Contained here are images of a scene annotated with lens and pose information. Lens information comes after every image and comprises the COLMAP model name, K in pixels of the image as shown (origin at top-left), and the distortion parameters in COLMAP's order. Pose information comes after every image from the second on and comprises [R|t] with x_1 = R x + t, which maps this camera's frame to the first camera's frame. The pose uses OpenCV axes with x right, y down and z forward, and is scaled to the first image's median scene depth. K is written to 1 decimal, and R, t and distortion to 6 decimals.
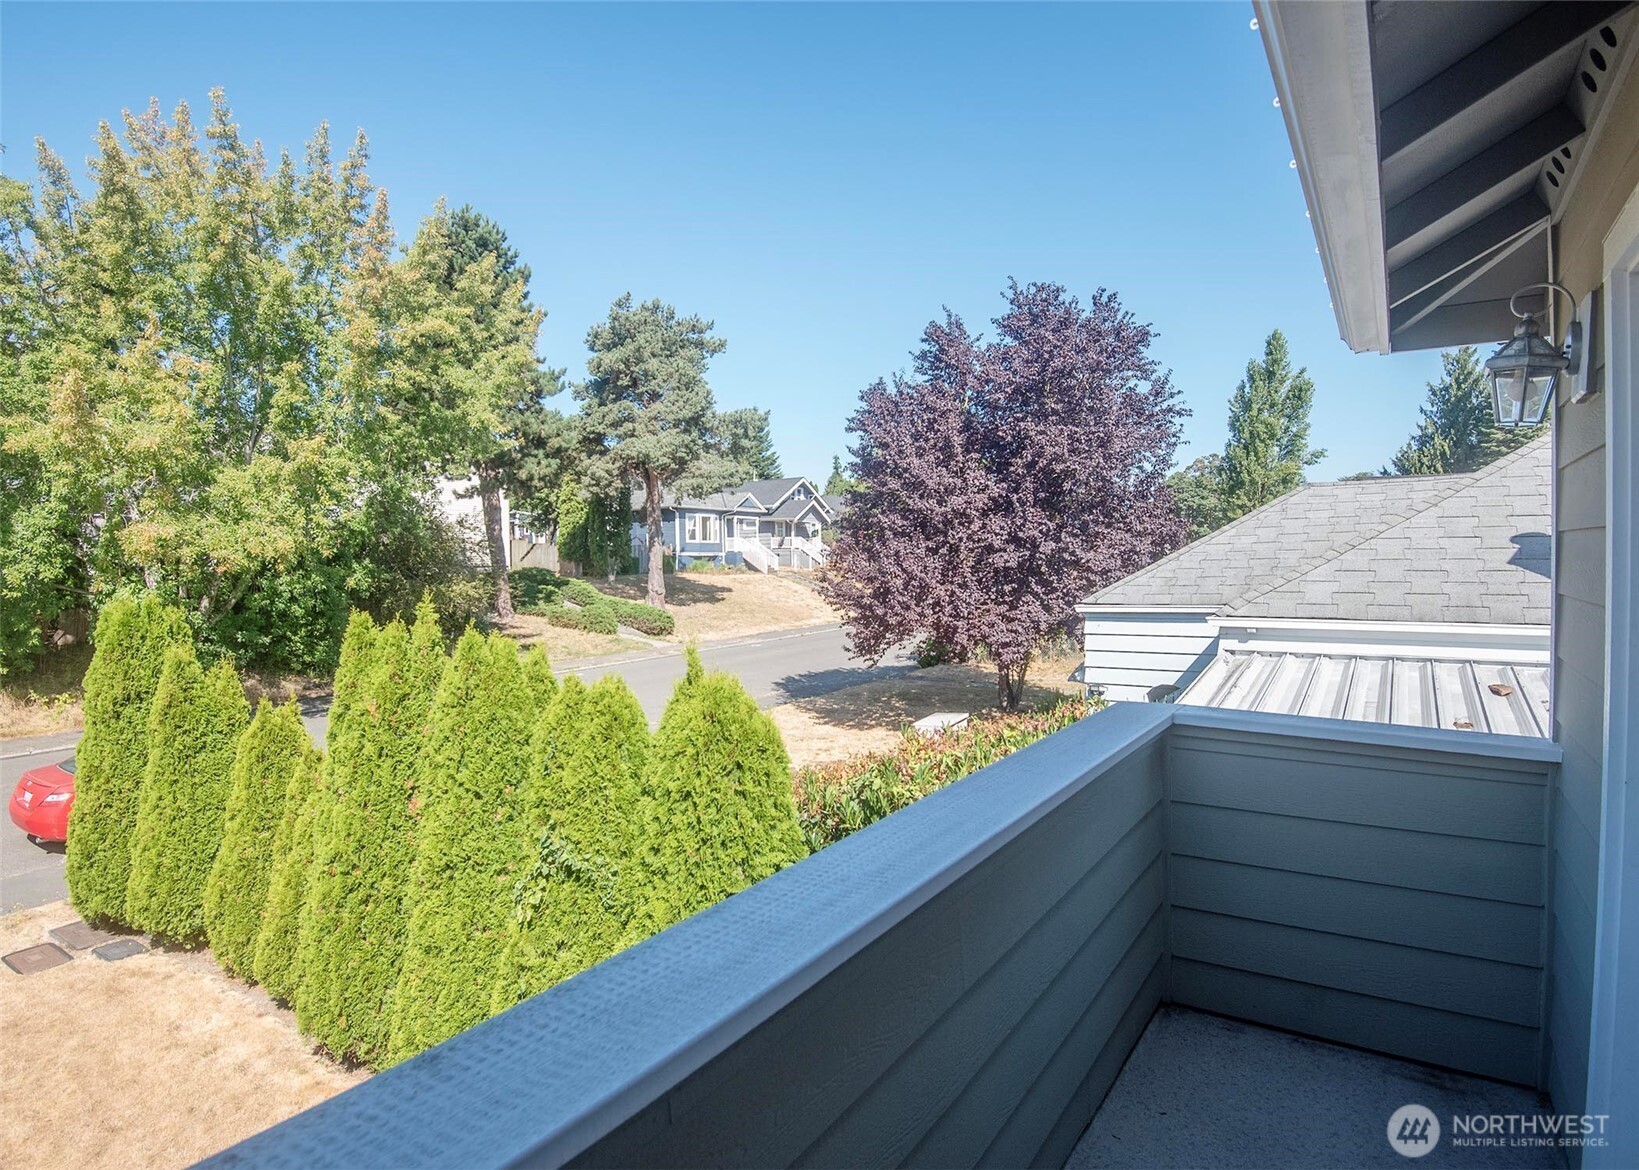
lens RADIAL K [[932.4, 0, 851.9], [0, 932.4, 543.3], [0, 0, 1]] dist [-0.002805, -0.023277]
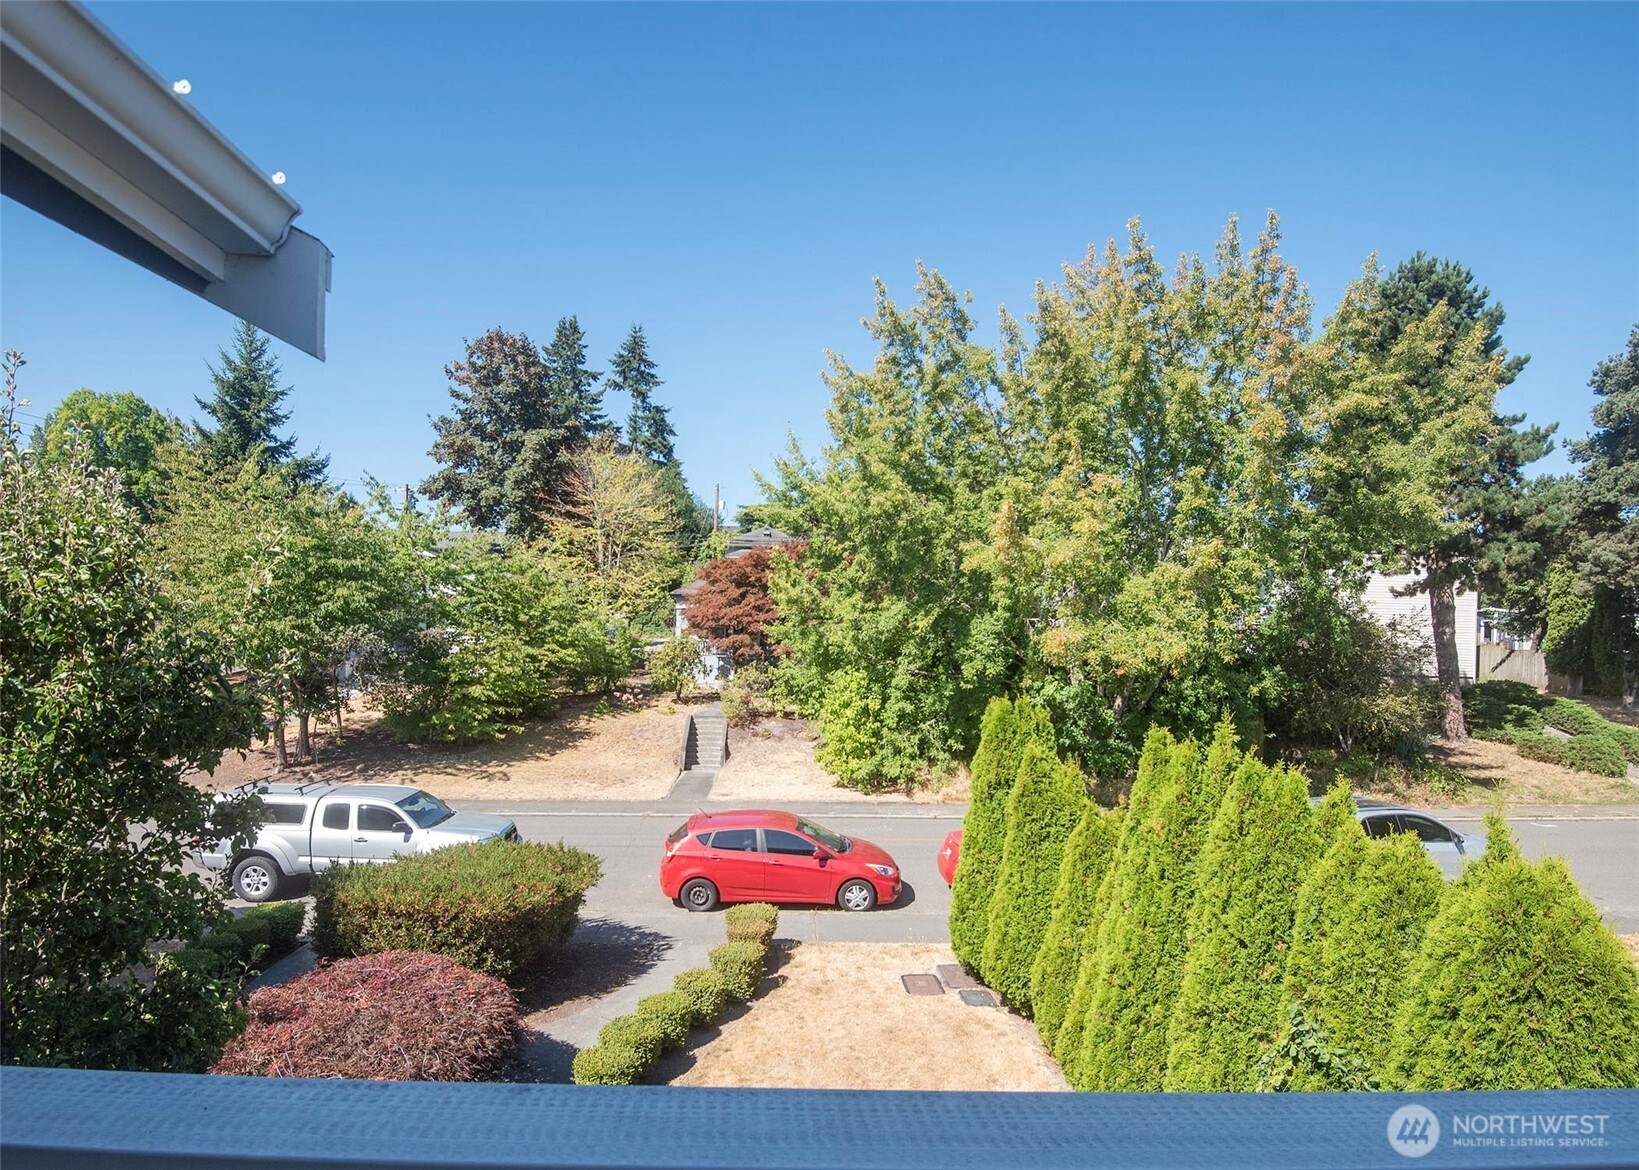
lens RADIAL K [[1027.9, 0, 816.9], [0, 1027.9, 619.6], [0, 0, 1]] dist [-0.000560, -0.041856]
pose [[0.537430, -0.000133, -0.843308, 0.111629], [-0.014654, 0.999848, -0.009497, -0.013905], [0.843181, 0.017462, 0.537346, 0.062410]]
